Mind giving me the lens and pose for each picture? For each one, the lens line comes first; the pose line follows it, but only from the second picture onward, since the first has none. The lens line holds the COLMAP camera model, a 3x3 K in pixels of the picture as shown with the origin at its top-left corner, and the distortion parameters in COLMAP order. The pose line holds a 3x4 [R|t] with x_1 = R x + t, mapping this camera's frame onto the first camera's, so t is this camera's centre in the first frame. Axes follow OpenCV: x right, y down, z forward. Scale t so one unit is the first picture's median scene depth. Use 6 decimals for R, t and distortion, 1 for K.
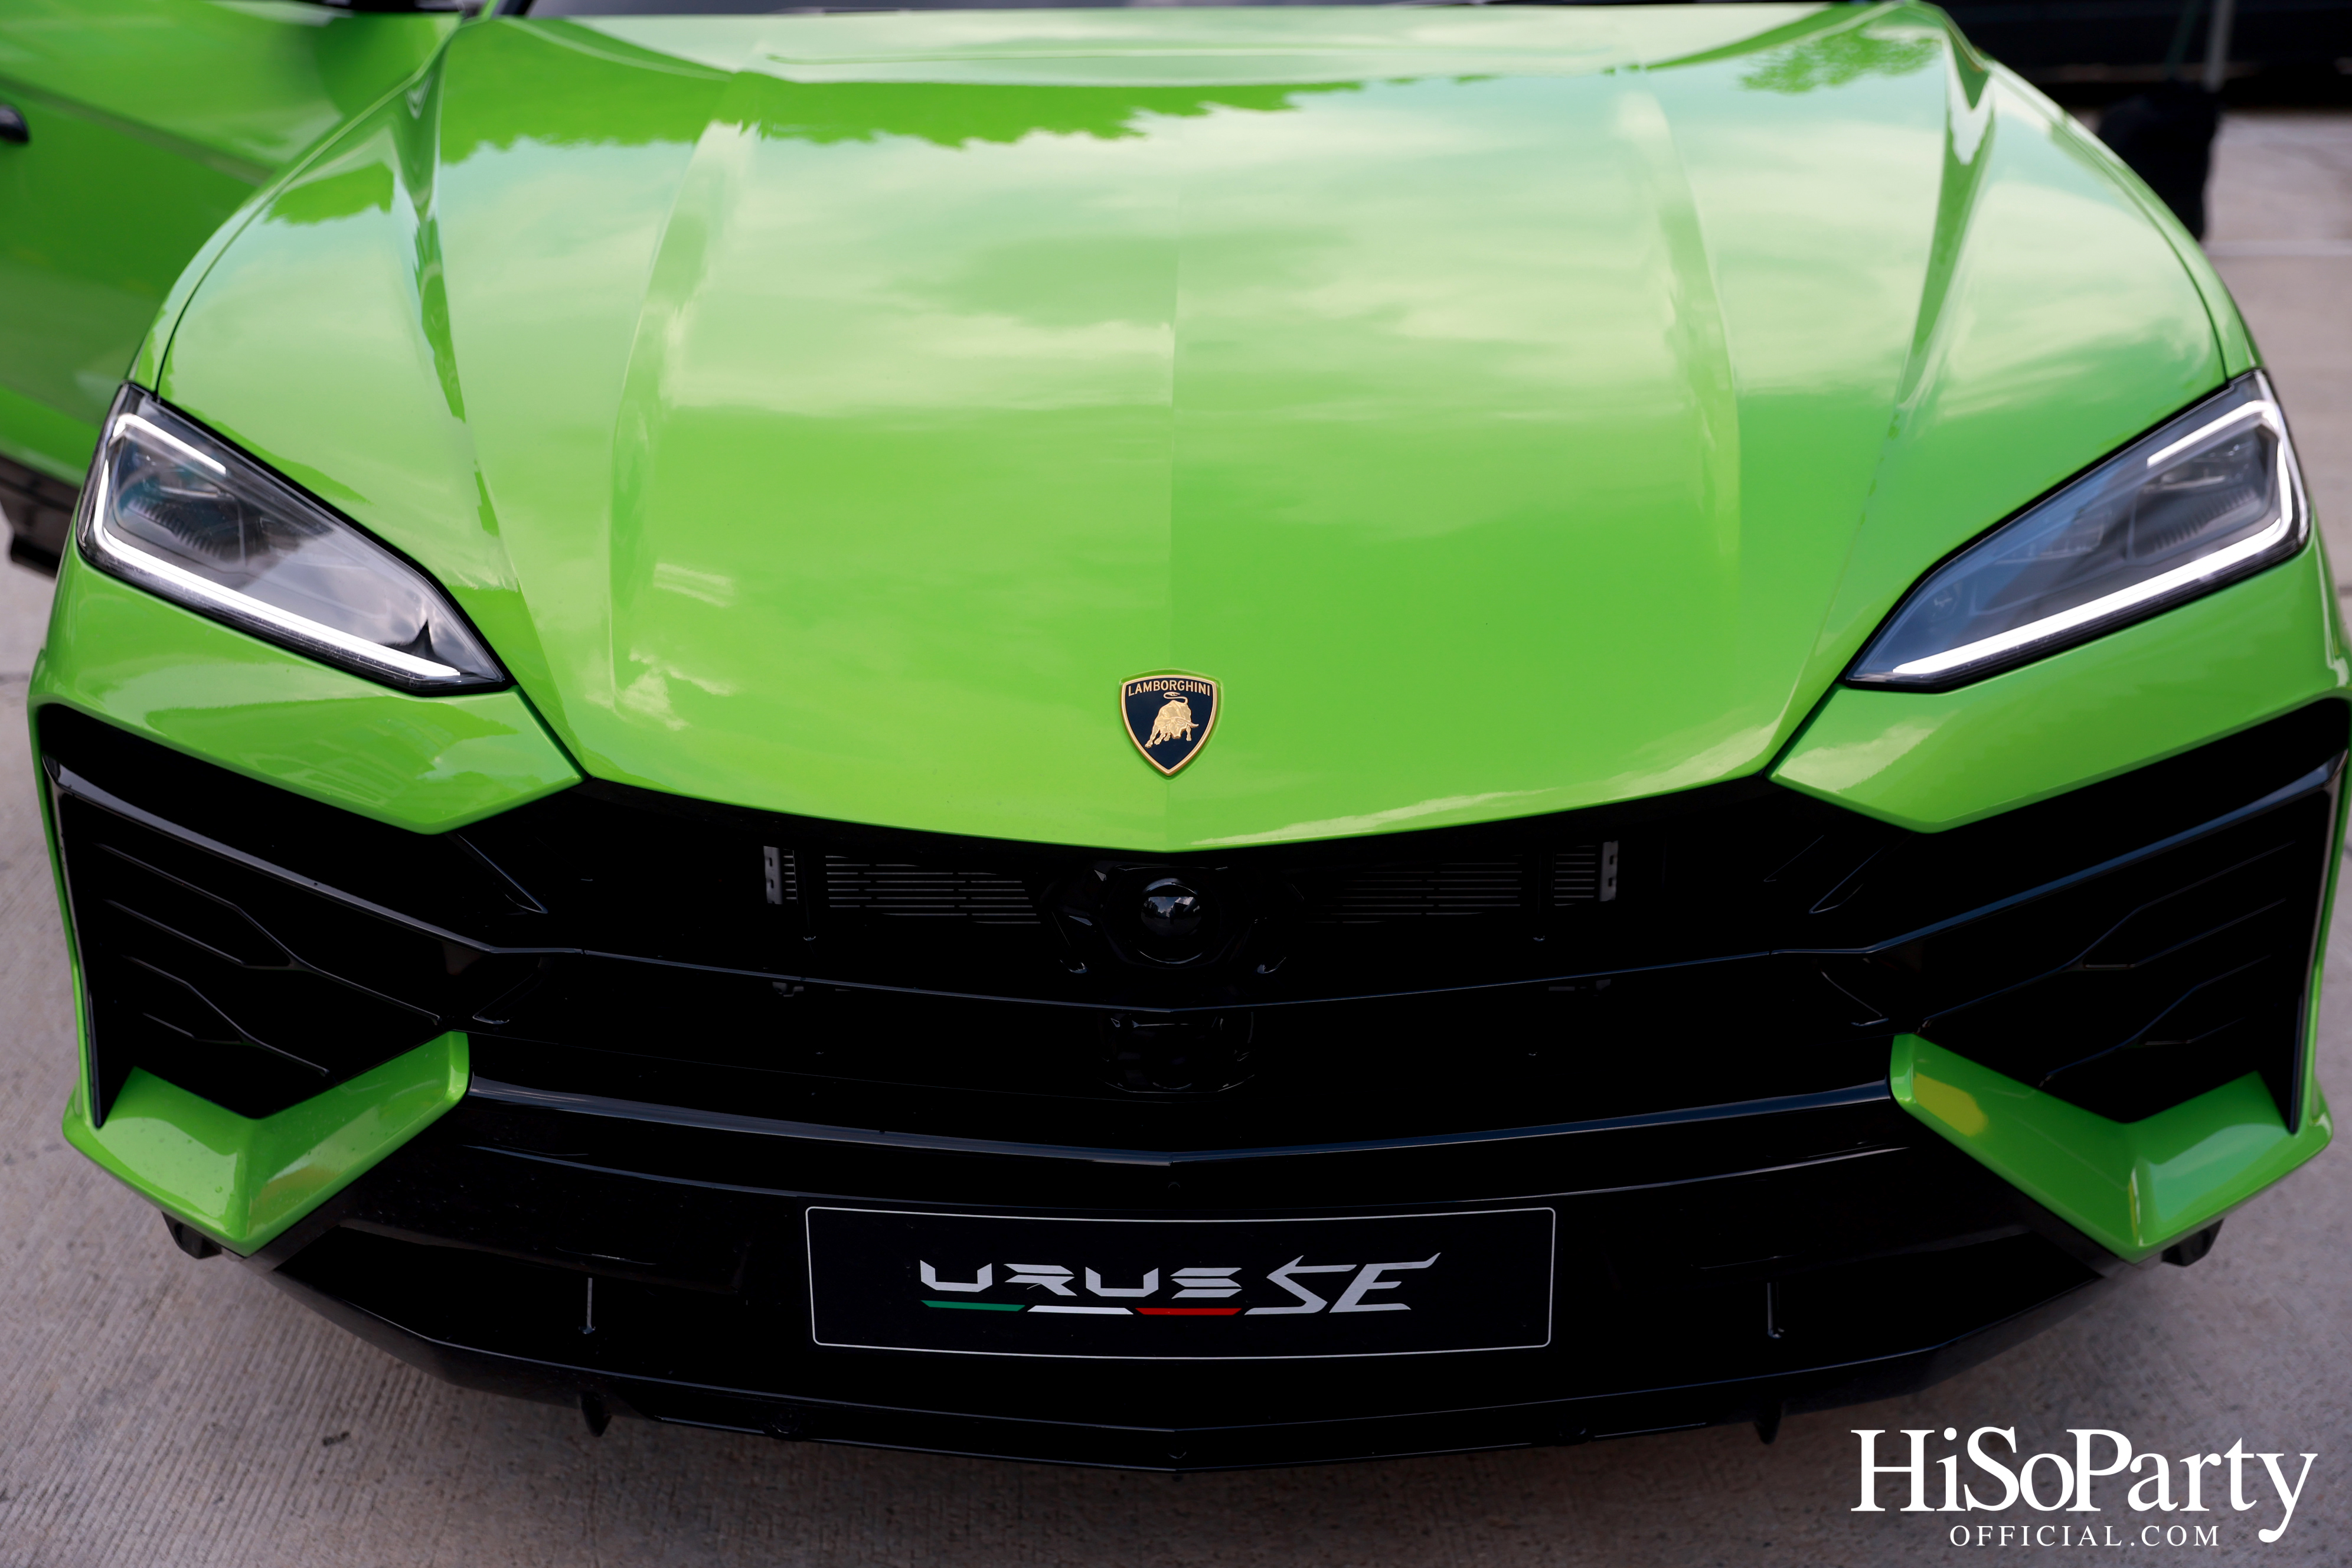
lens RADIAL K [[2728.9, 0, 1176.0], [0, 2728.9, 784.0], [0, 0, 1]] dist [-0.004140, 0.200229]
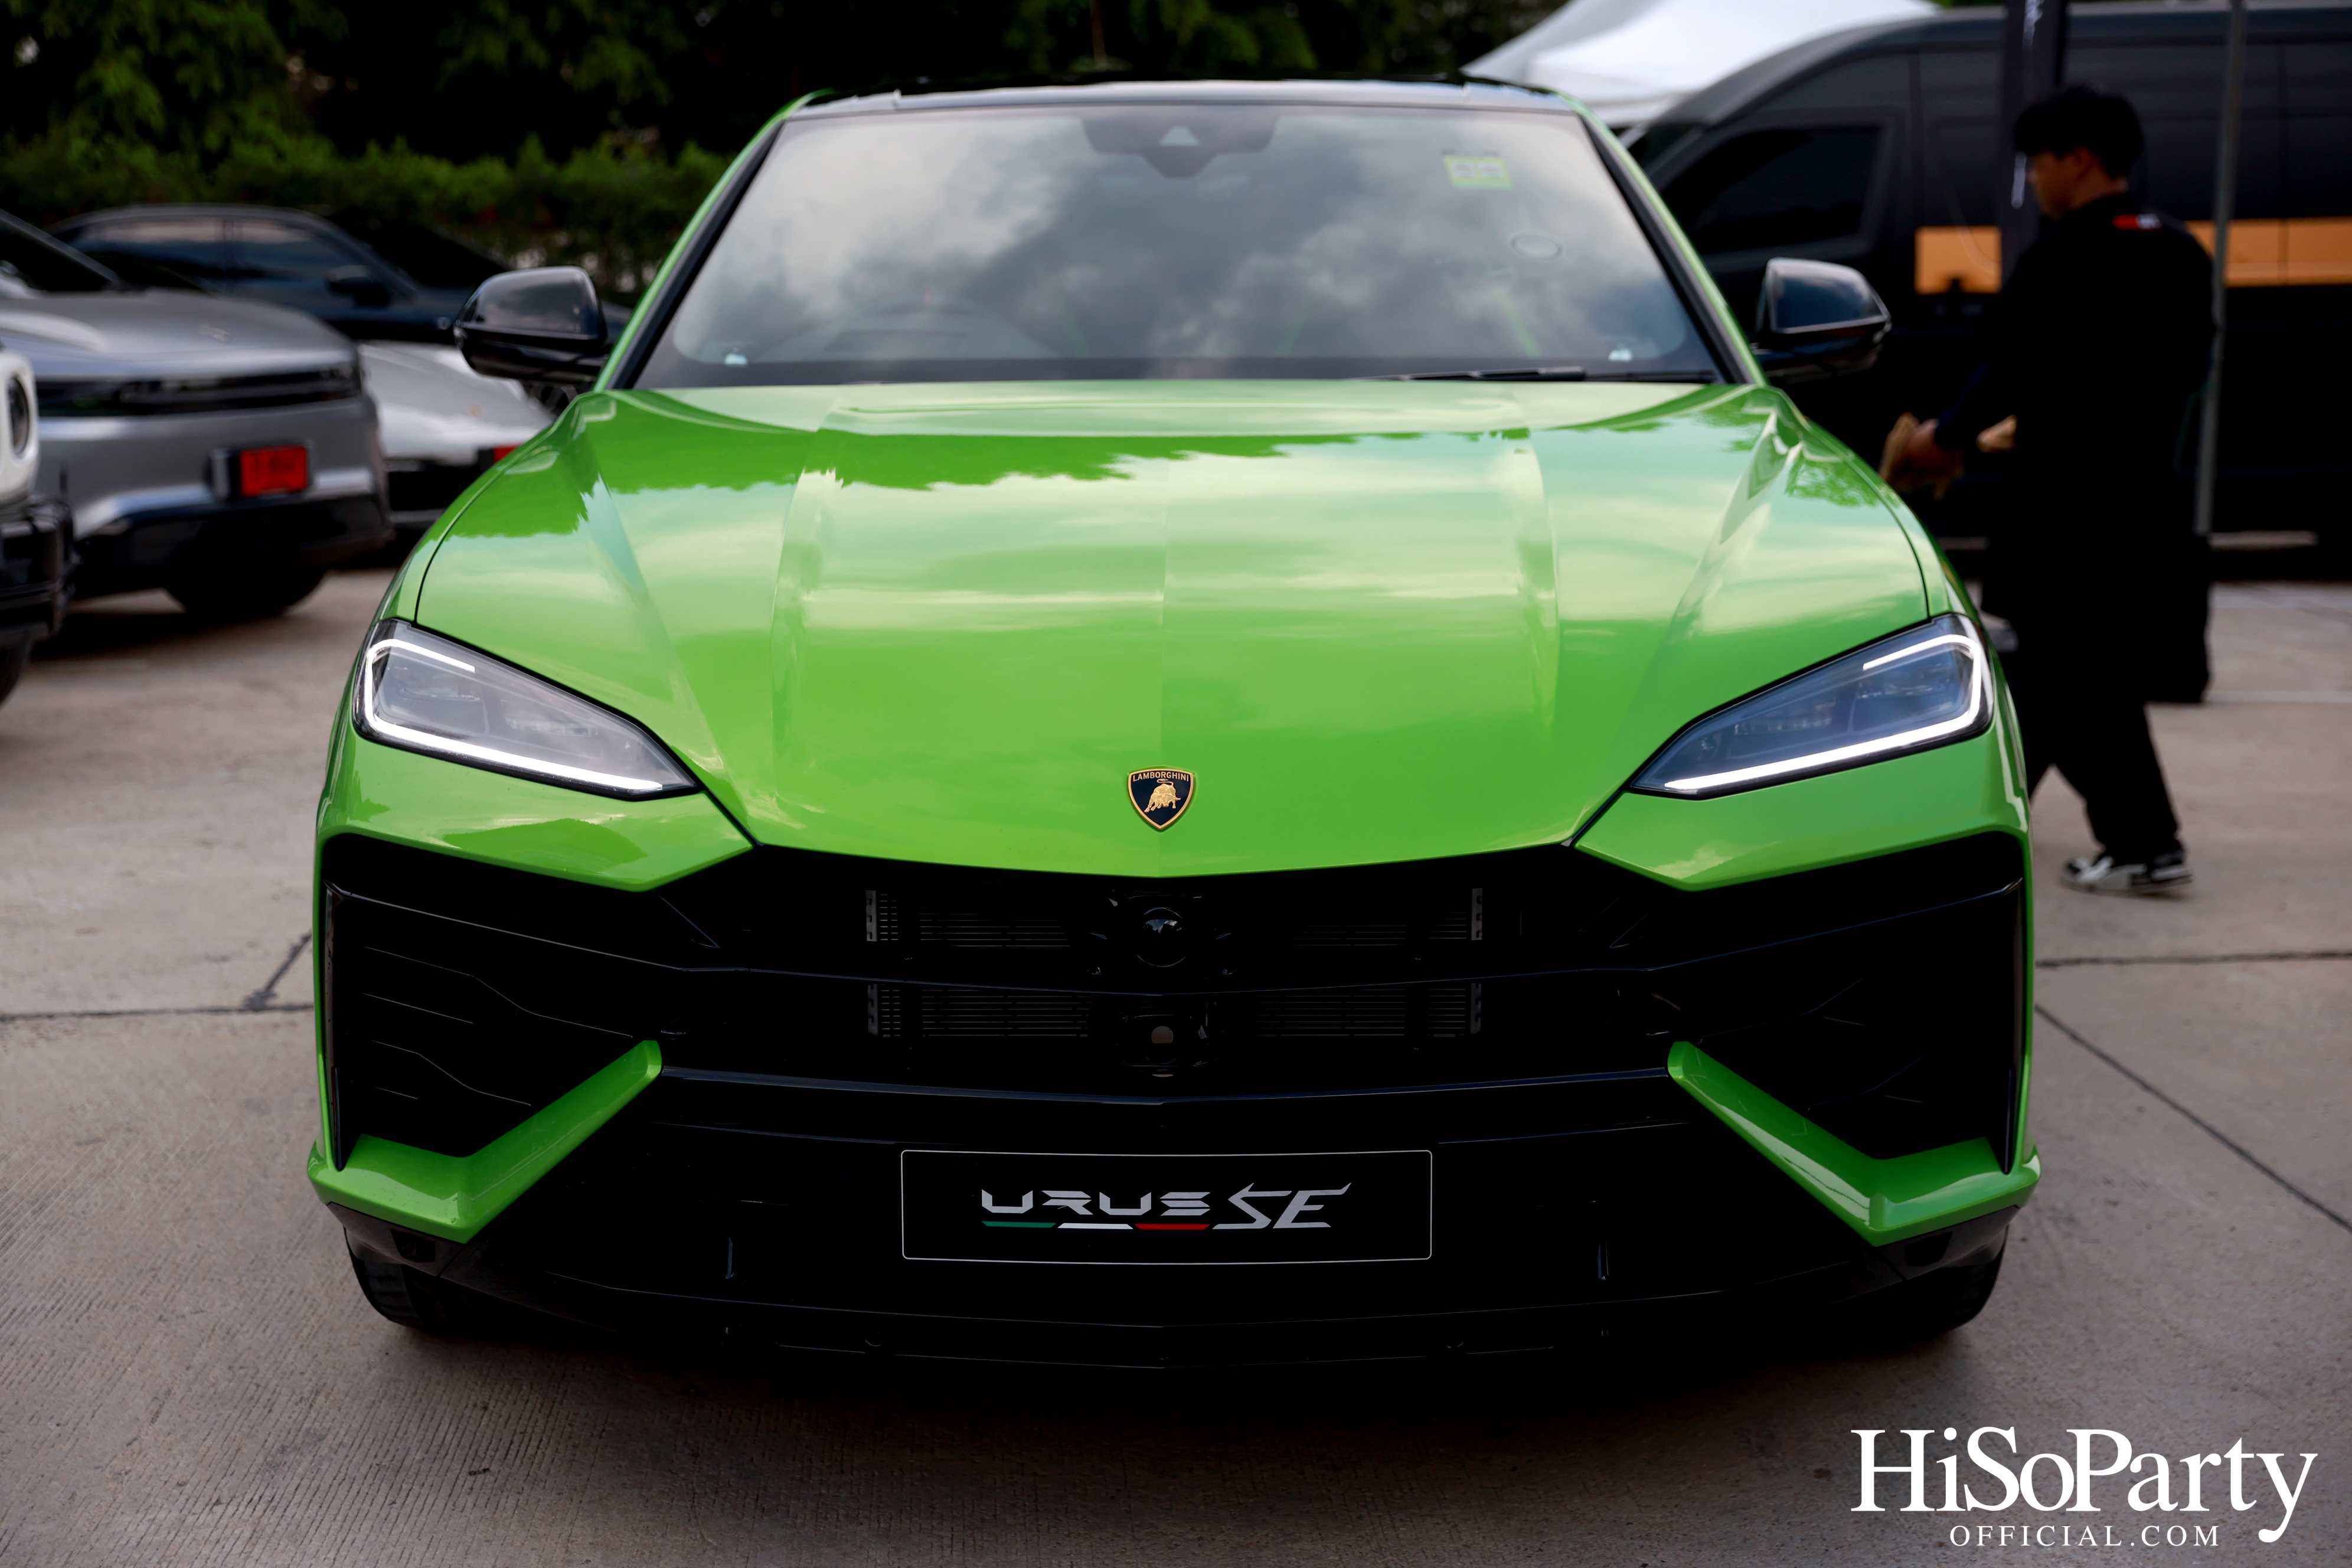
lens RADIAL K [[3390.5, 0, 1176.0], [0, 3390.5, 784.0], [0, 0, 1]] dist [0.155762, -0.034538]
pose [[0.999969, 0.004506, 0.006489, -0.005919], [-0.003132, 0.980217, -0.197899, 0.313339], [-0.007252, 0.197873, 0.980201, -0.752297]]
